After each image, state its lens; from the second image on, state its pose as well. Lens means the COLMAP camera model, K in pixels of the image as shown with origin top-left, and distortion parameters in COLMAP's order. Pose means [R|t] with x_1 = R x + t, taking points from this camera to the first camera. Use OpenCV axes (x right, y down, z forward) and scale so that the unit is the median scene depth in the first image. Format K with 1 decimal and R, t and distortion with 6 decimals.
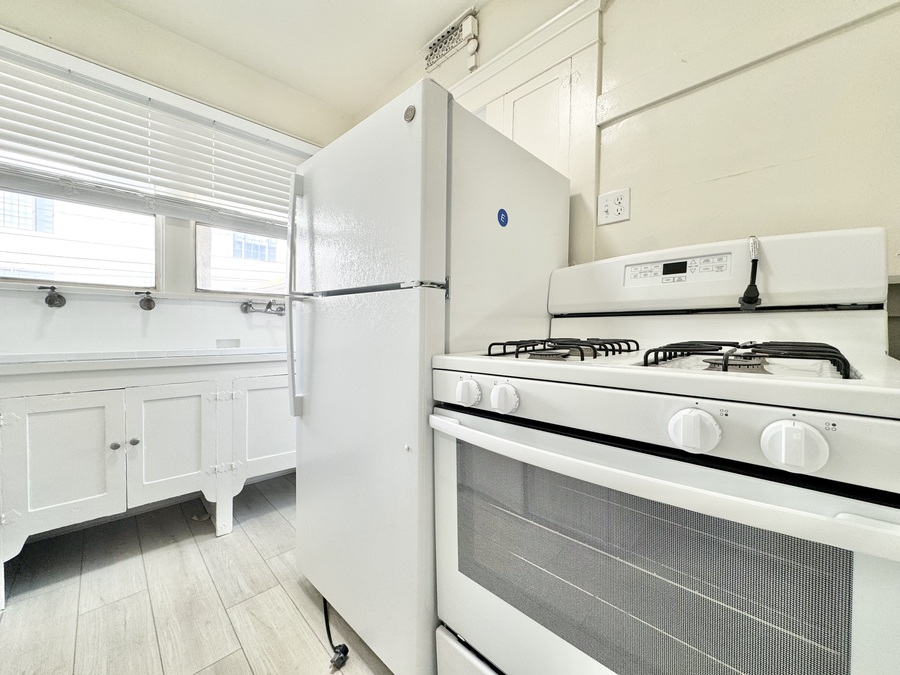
lens RADIAL K [[358.0, 0, 450.0], [0, 358.0, 337.5], [0, 0, 1]] dist [-0.000662, 0.000085]
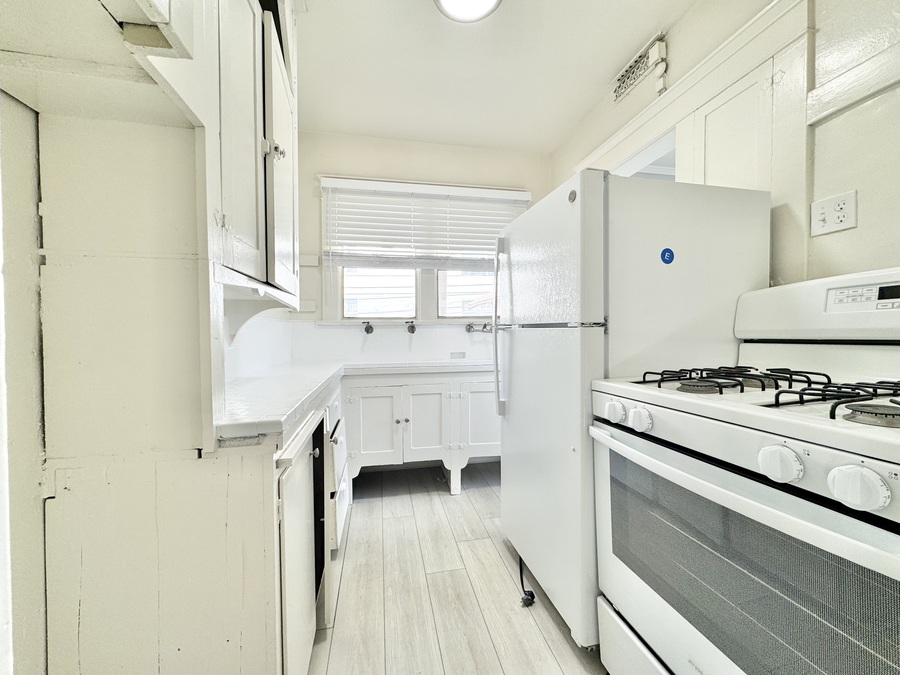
lens RADIAL K [[358.0, 0, 450.0], [0, 358.0, 337.5], [0, 0, 1]] dist [-0.000662, 0.000085]
pose [[0.837221, -0.008702, -0.546795, 0.152478], [0.003252, 0.999935, -0.010935, -0.059413], [0.546854, 0.007377, 0.837195, -0.236008]]
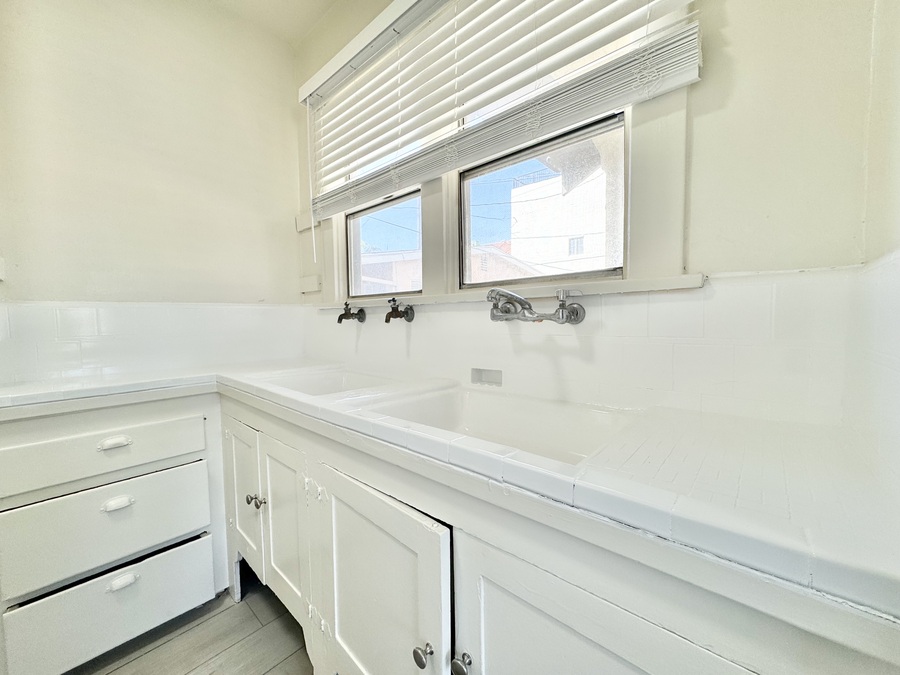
lens RADIAL K [[358.0, 0, 450.0], [0, 358.0, 337.5], [0, 0, 1]] dist [-0.000662, 0.000085]
pose [[0.067991, 0.044801, -0.996680, -0.123110], [-0.009240, 0.998977, 0.044274, -0.113380], [0.997643, 0.006199, 0.068336, 1.497187]]
